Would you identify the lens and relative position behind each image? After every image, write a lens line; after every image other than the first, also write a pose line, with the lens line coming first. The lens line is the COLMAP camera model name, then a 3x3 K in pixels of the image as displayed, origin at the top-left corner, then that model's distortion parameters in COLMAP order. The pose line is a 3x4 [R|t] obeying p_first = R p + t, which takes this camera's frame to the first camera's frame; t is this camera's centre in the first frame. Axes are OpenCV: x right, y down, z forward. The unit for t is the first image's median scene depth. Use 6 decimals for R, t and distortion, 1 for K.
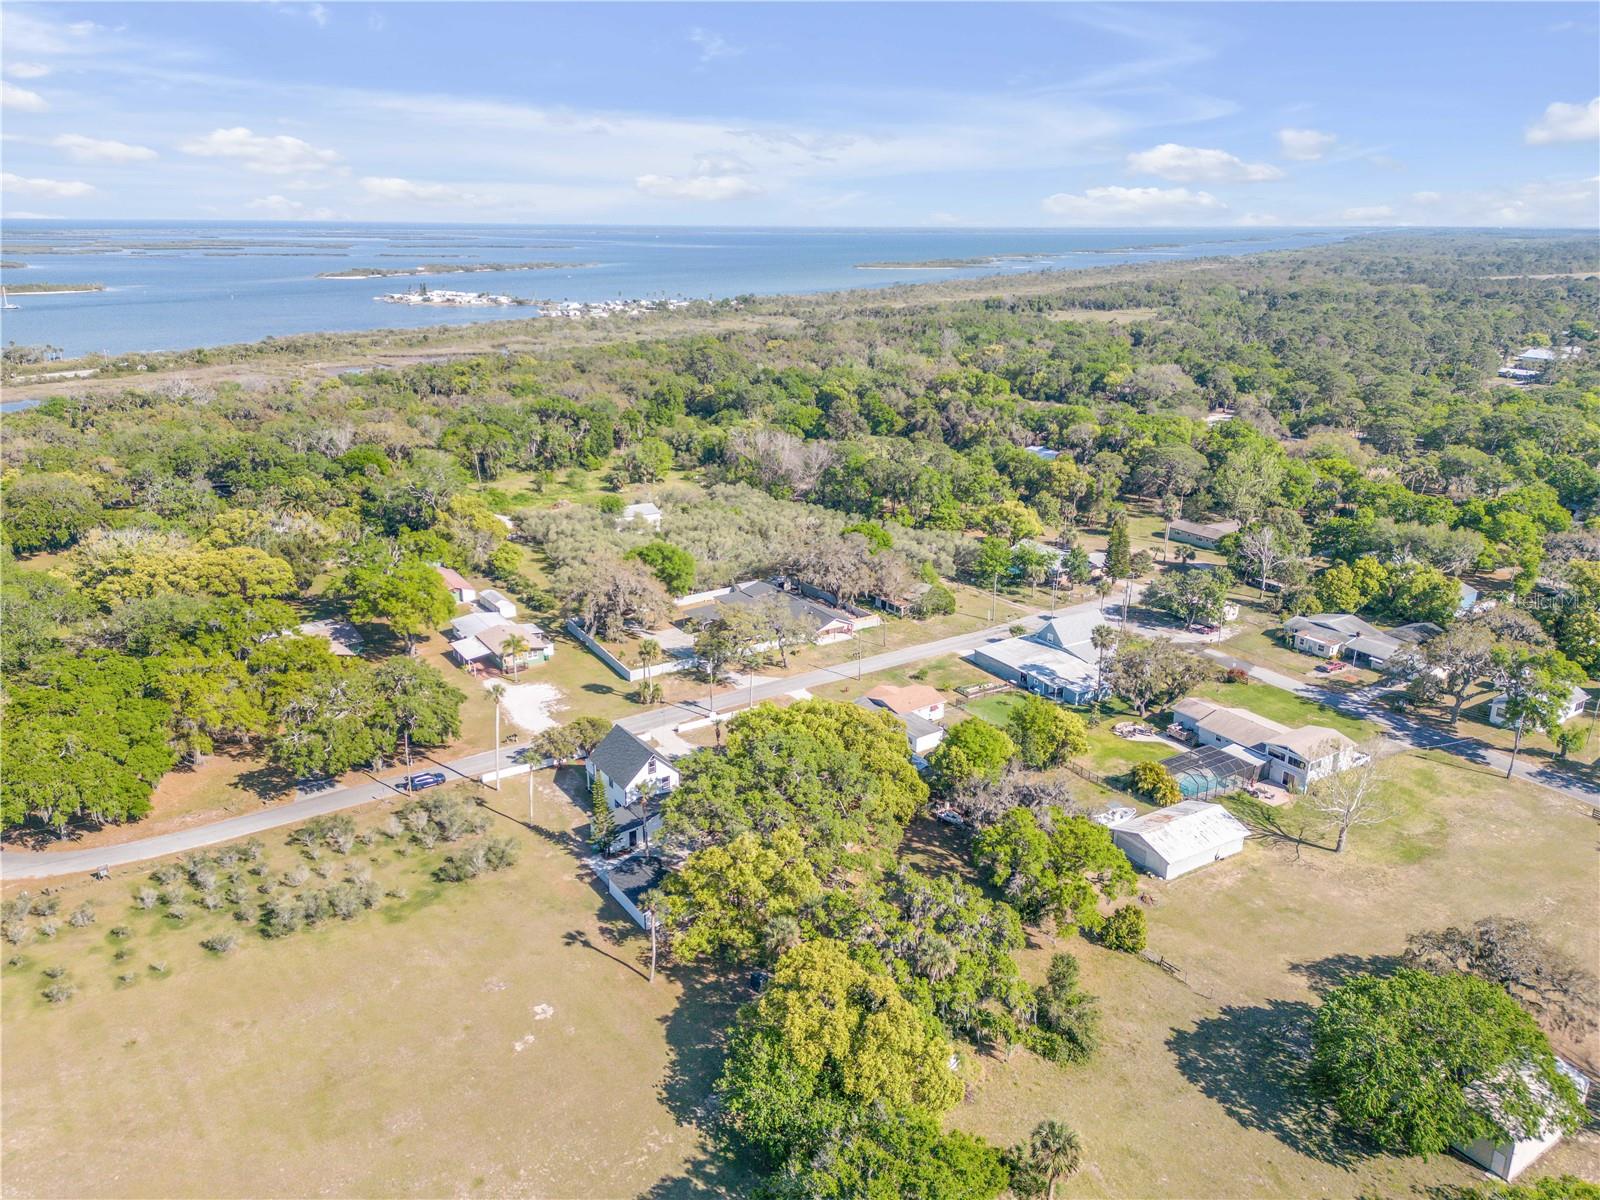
lens RADIAL K [[1140.8, 0, 801.3], [0, 1140.8, 605.5], [0, 0, 1]] dist [0.082176, -0.088238]
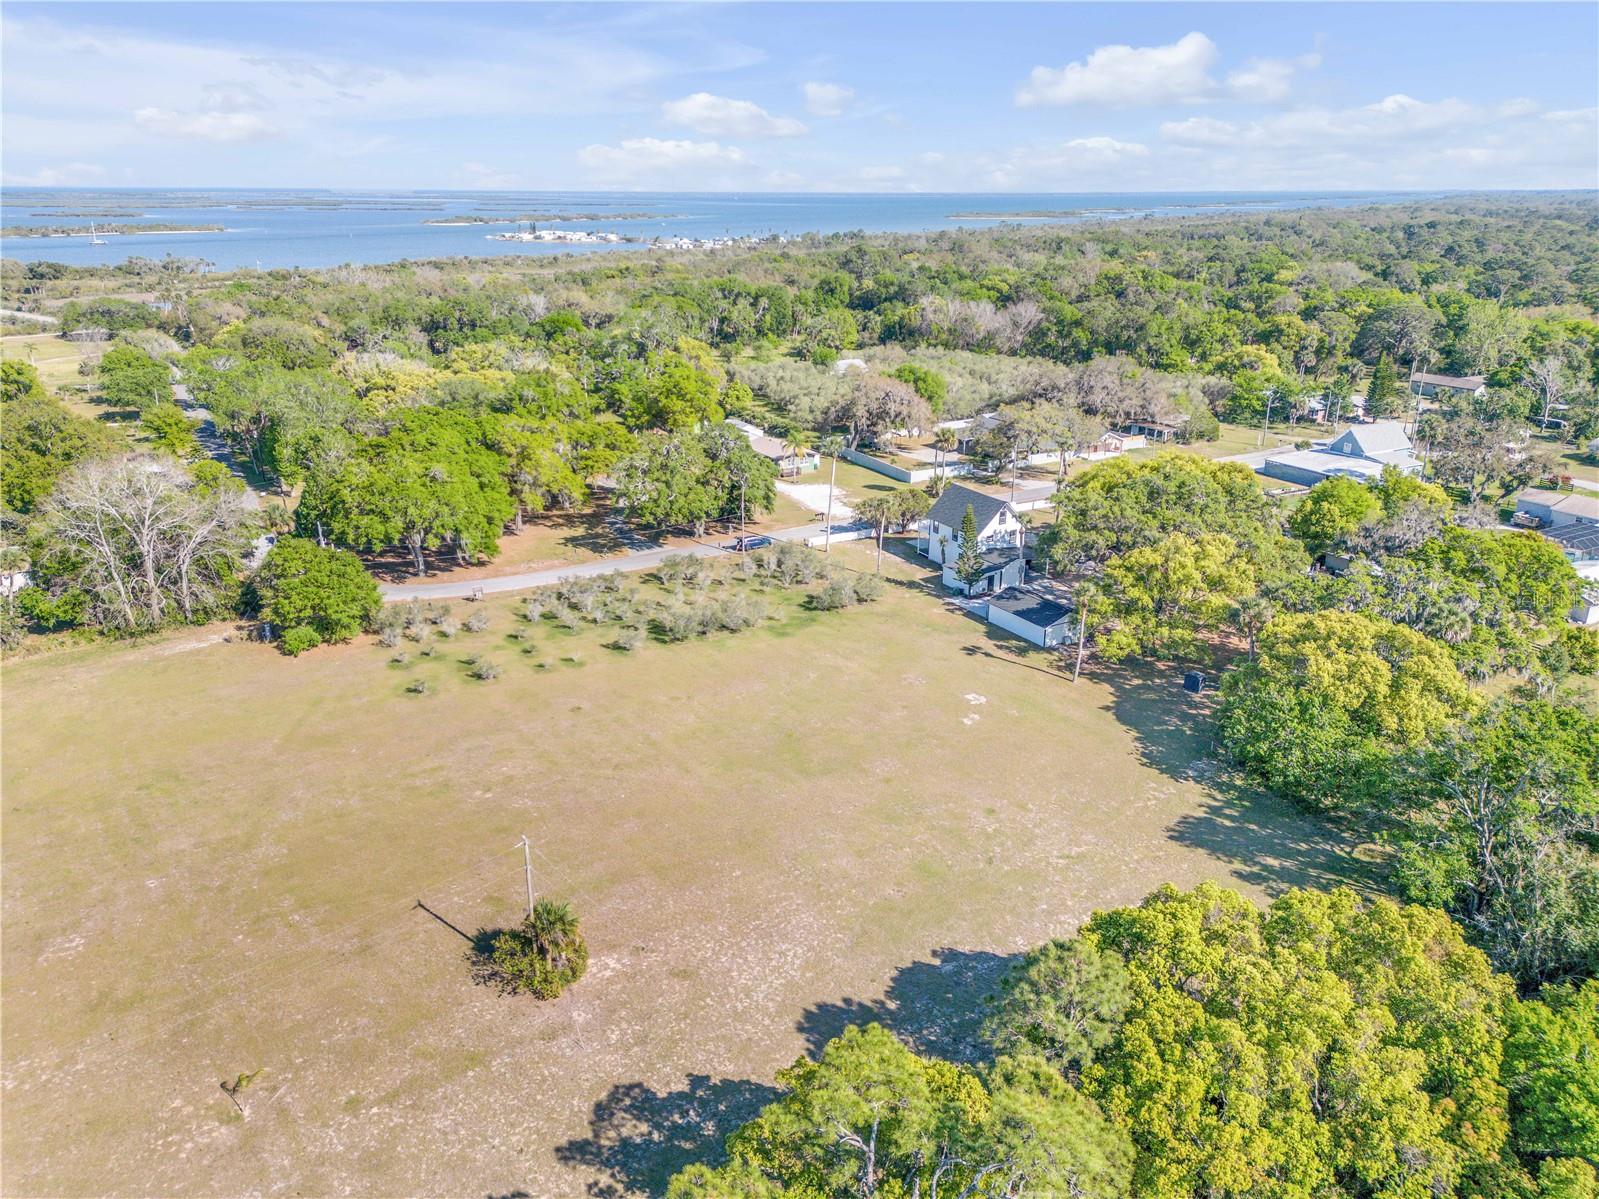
lens RADIAL K [[1134.1, 0, 799.5], [0, 1134.1, 599.5], [0, 0, 1]] dist [0.088024, -0.093634]
pose [[0.998143, 0.016023, -0.058767, -0.179954], [-0.014653, 0.999612, 0.023676, 0.140311], [0.059124, -0.022771, 0.997991, 0.020999]]
